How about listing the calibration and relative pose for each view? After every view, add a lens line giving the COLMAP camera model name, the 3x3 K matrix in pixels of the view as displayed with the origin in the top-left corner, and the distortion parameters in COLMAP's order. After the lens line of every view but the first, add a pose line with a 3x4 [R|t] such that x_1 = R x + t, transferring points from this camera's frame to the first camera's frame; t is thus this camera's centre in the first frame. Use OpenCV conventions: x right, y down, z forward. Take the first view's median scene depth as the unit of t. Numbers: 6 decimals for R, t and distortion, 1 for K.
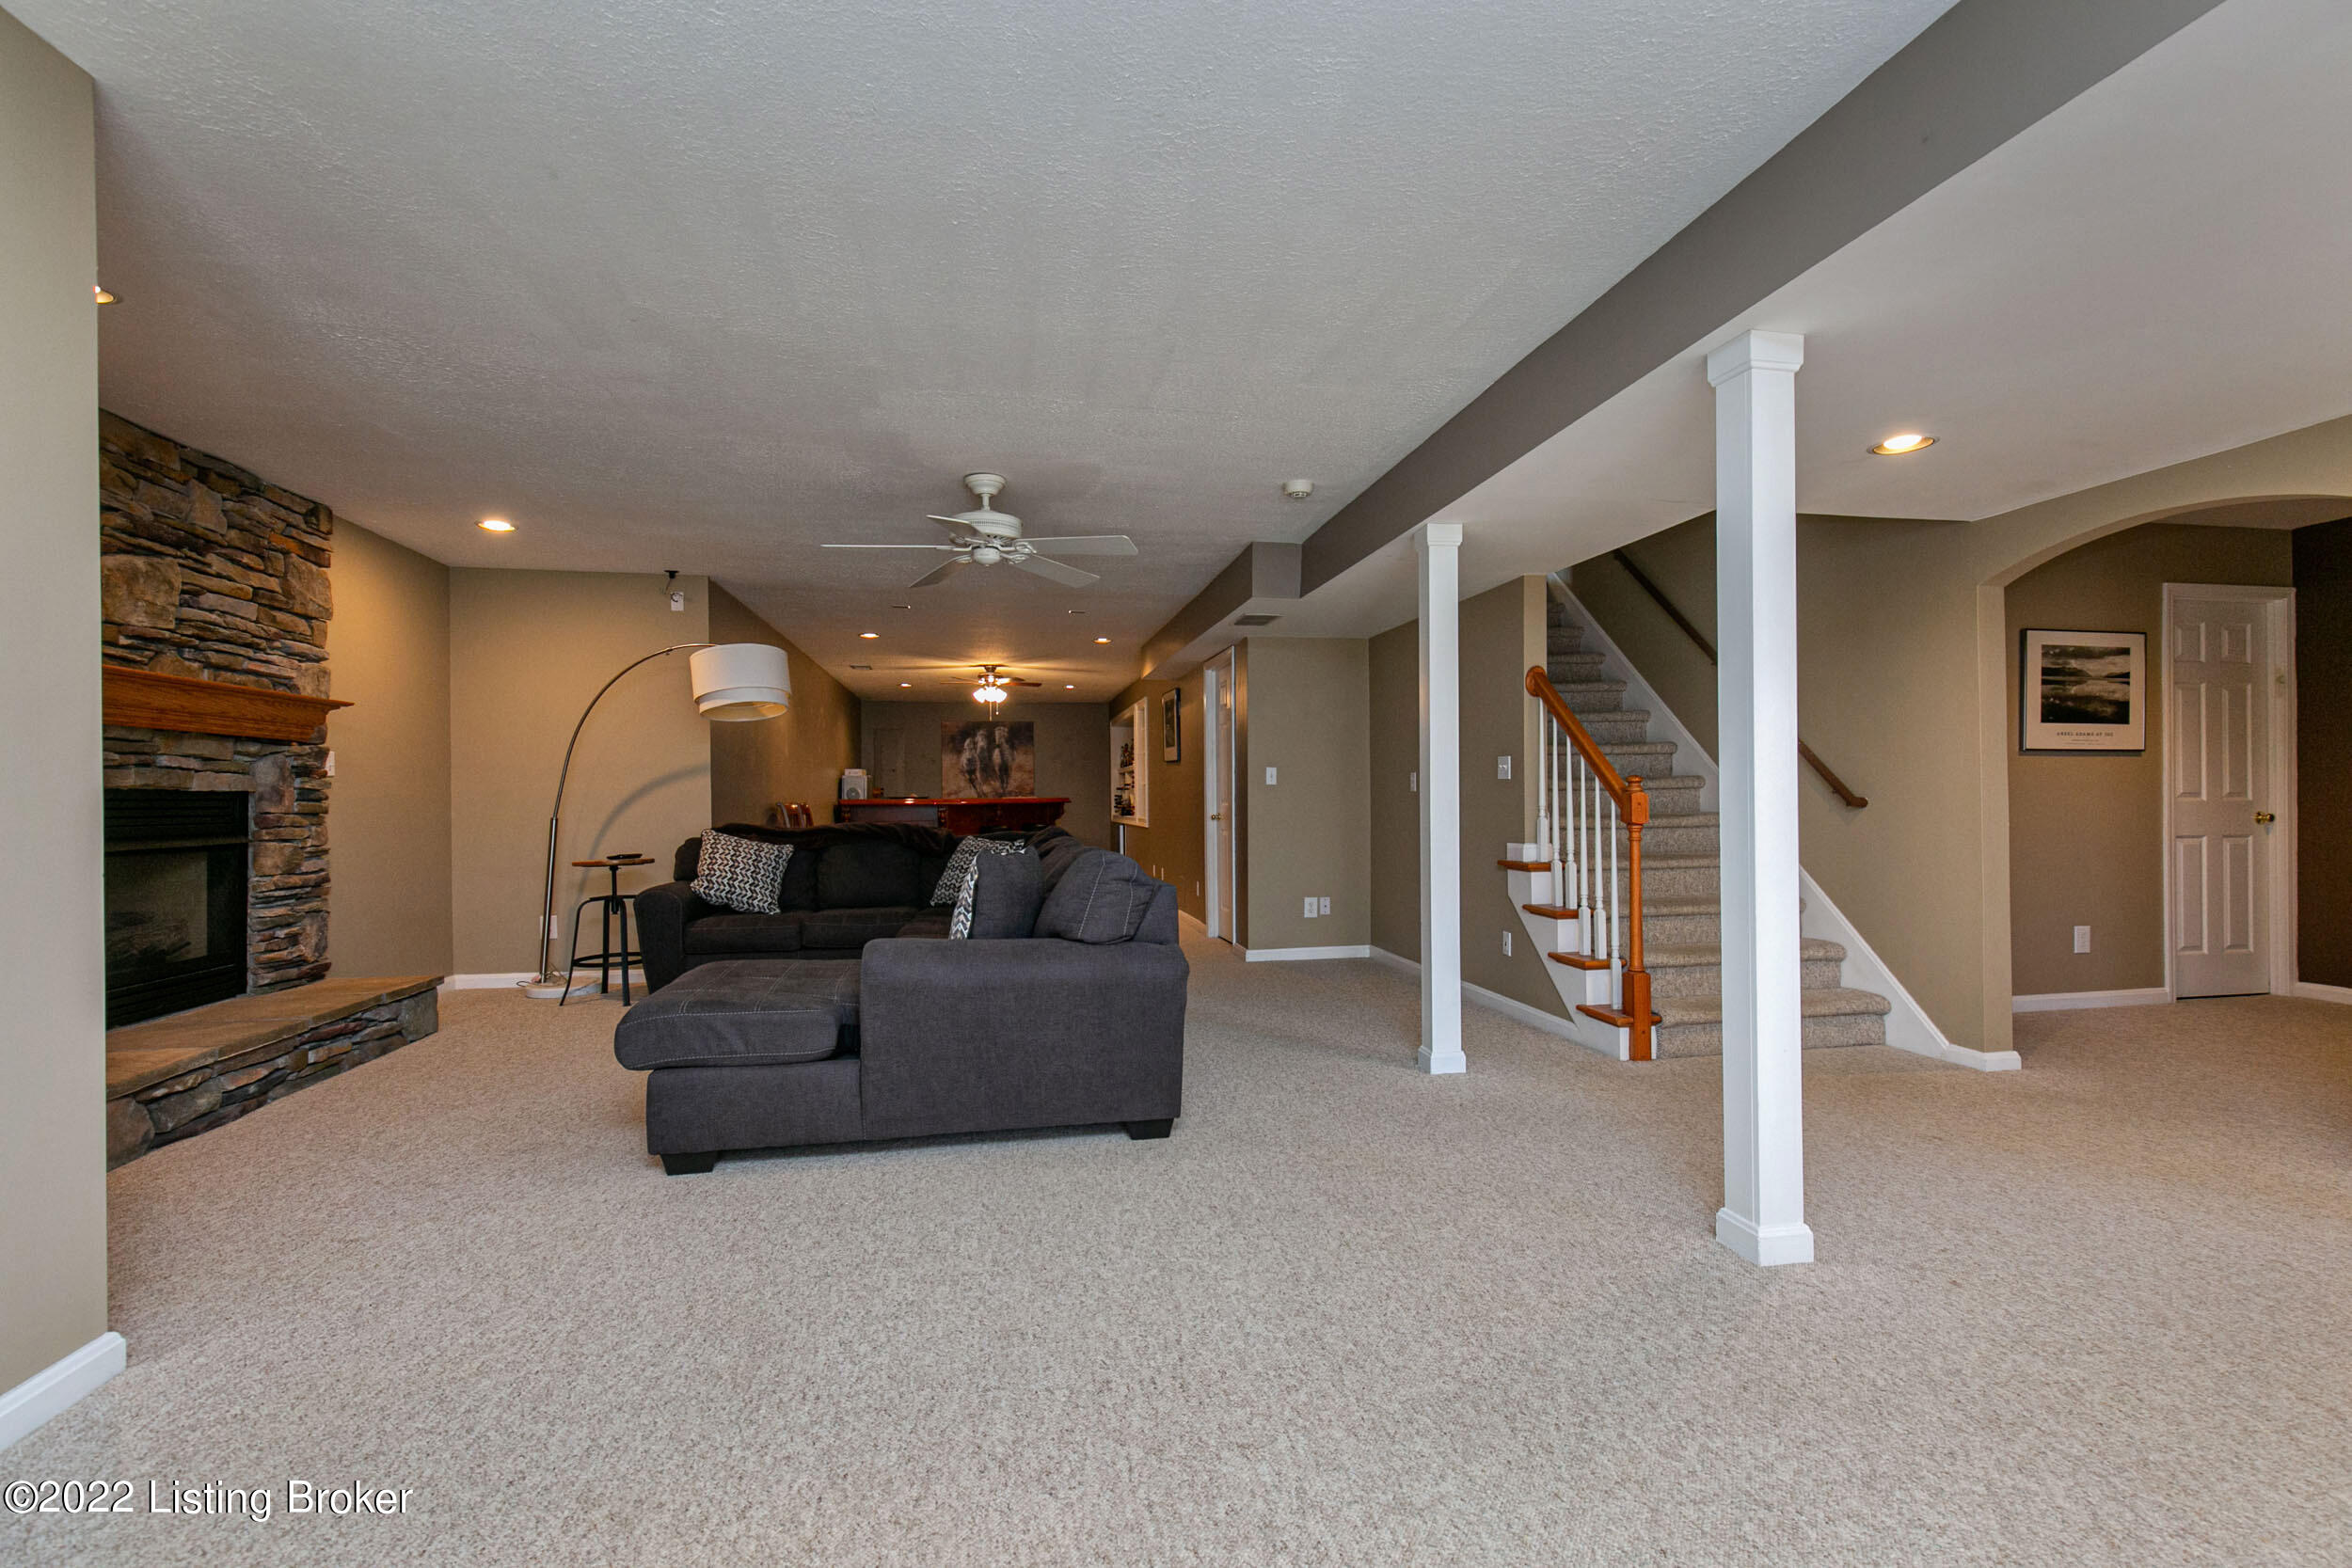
lens RADIAL K [[1055.7, 0, 1183.1], [0, 1055.7, 795.3], [0, 0, 1]] dist [0.004235, -0.000349]
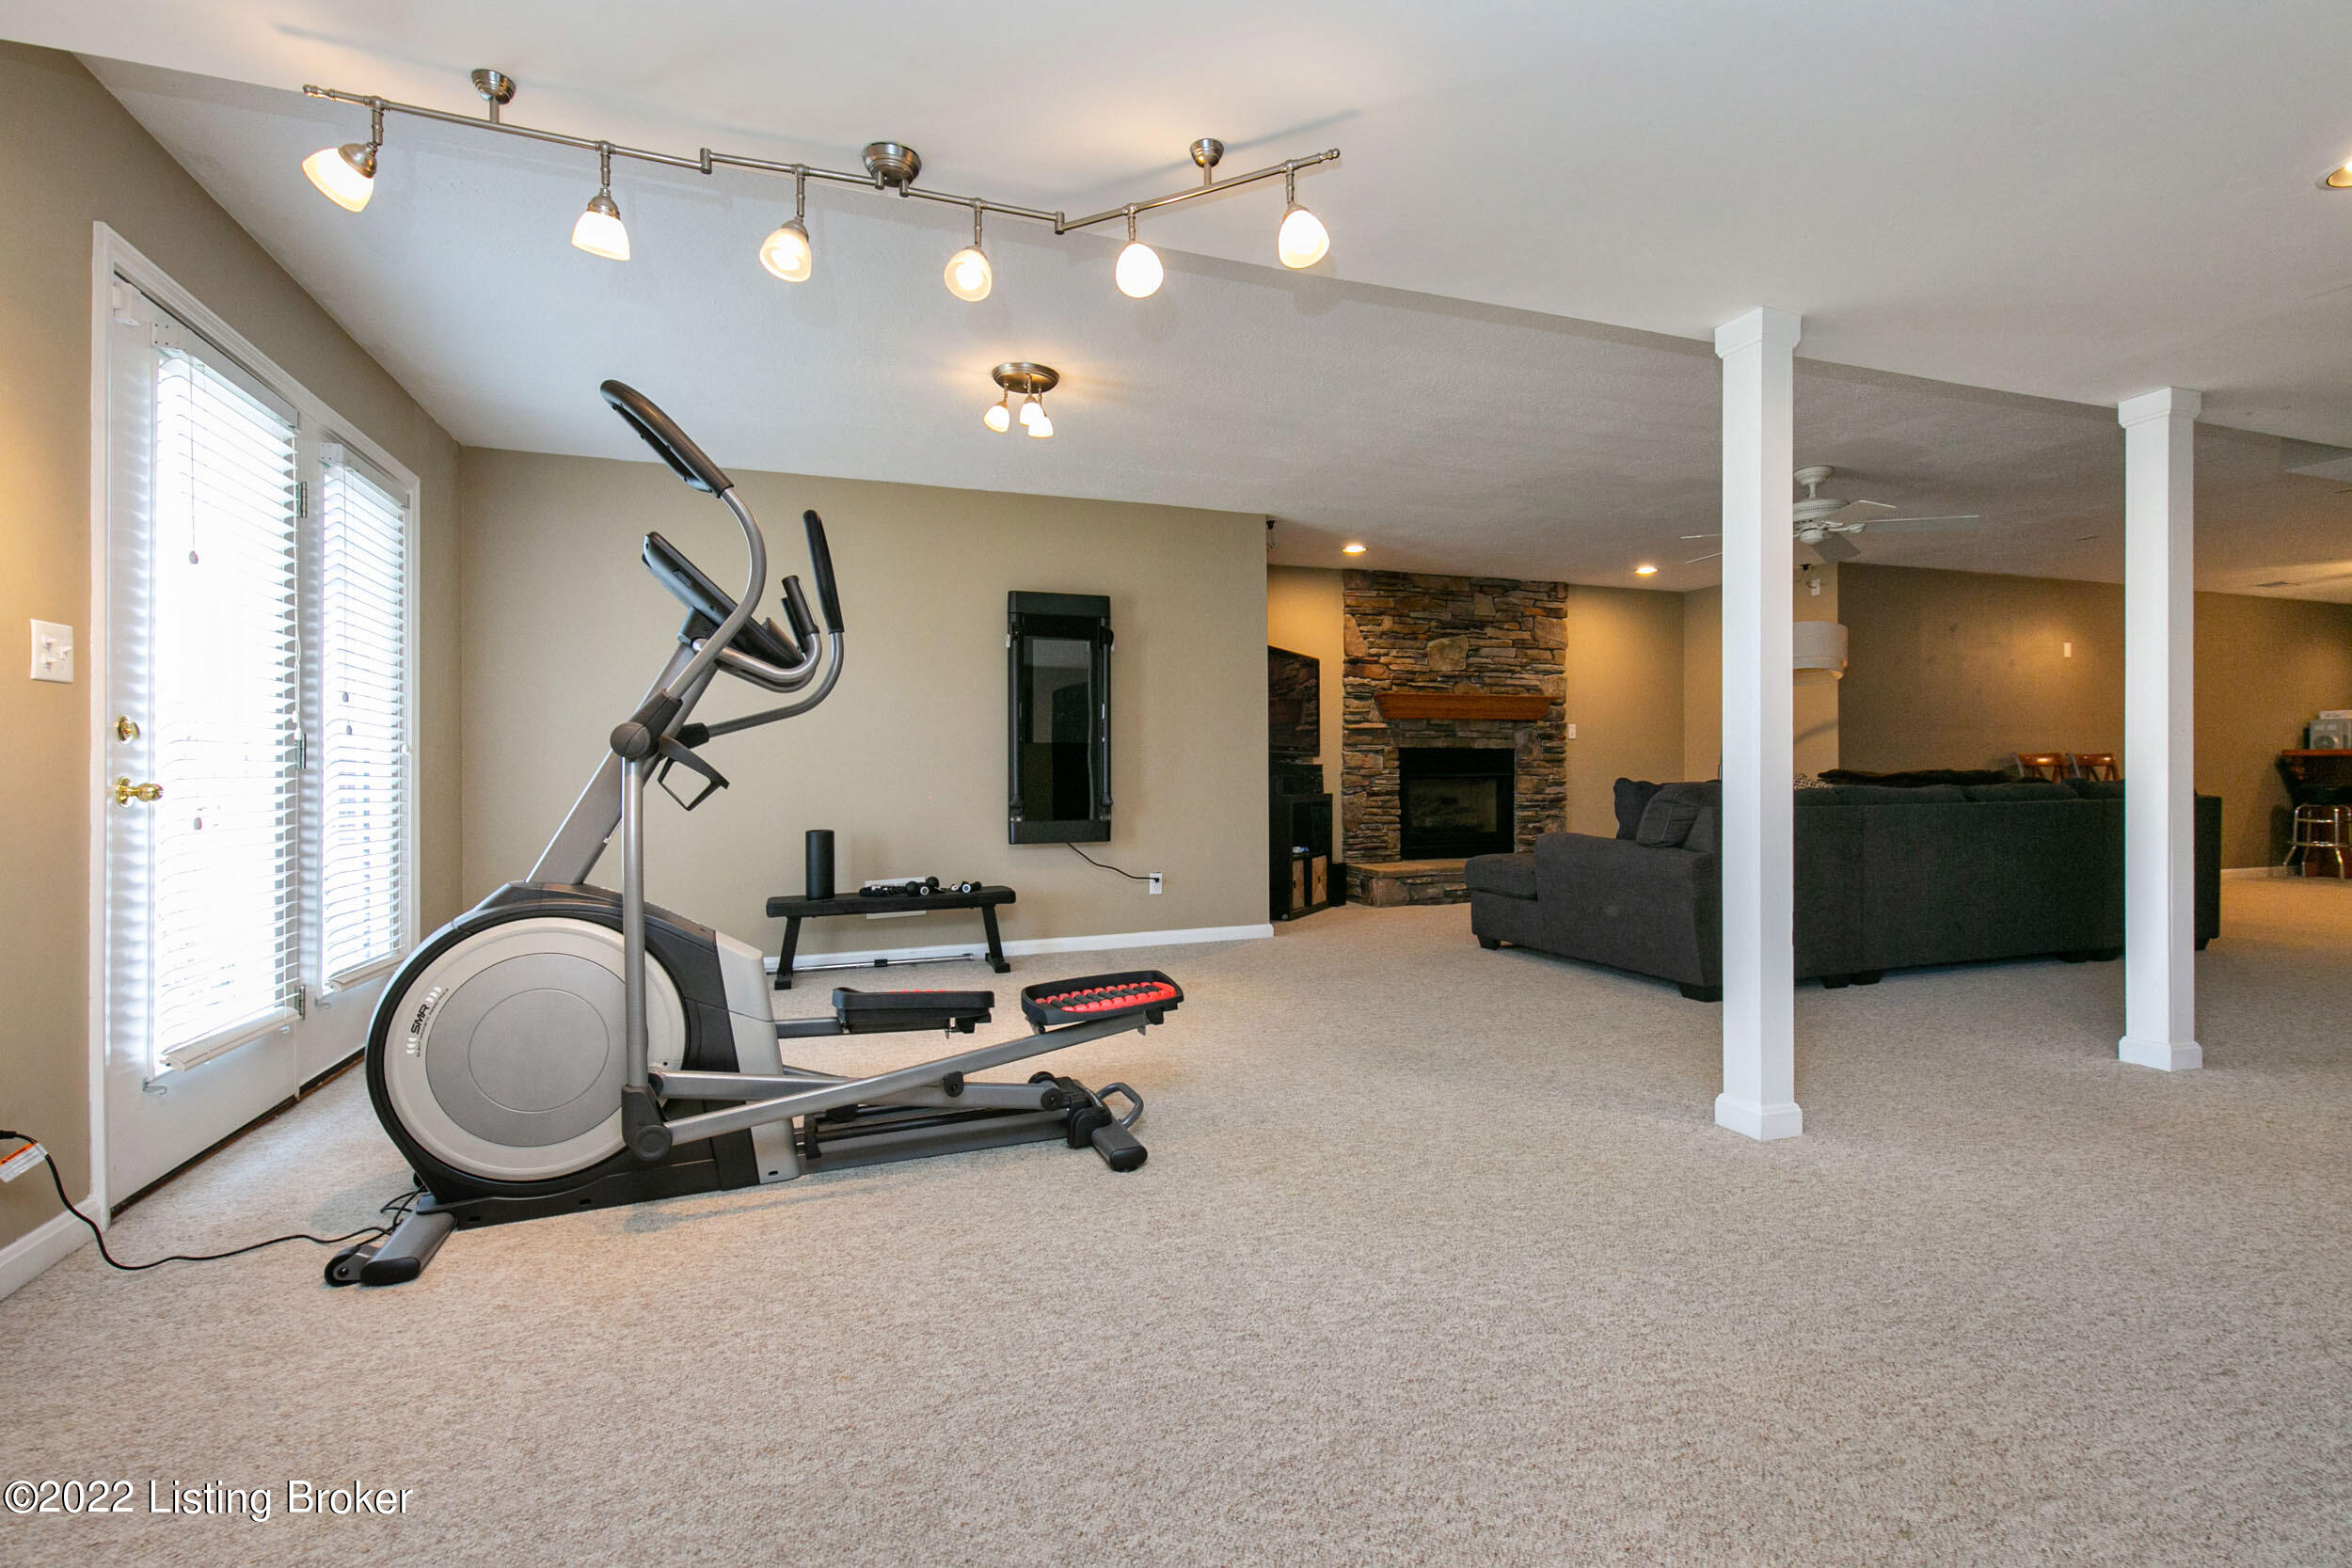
lens RADIAL K [[1055.7, 0, 1183.1], [0, 1055.7, 795.3], [0, 0, 1]] dist [0.004235, -0.000349]
pose [[0.157882, 0.027247, -0.987082, 0.873761], [0.008883, 0.999540, 0.029011, 0.019689], [0.987418, -0.013349, 0.157567, 0.121974]]
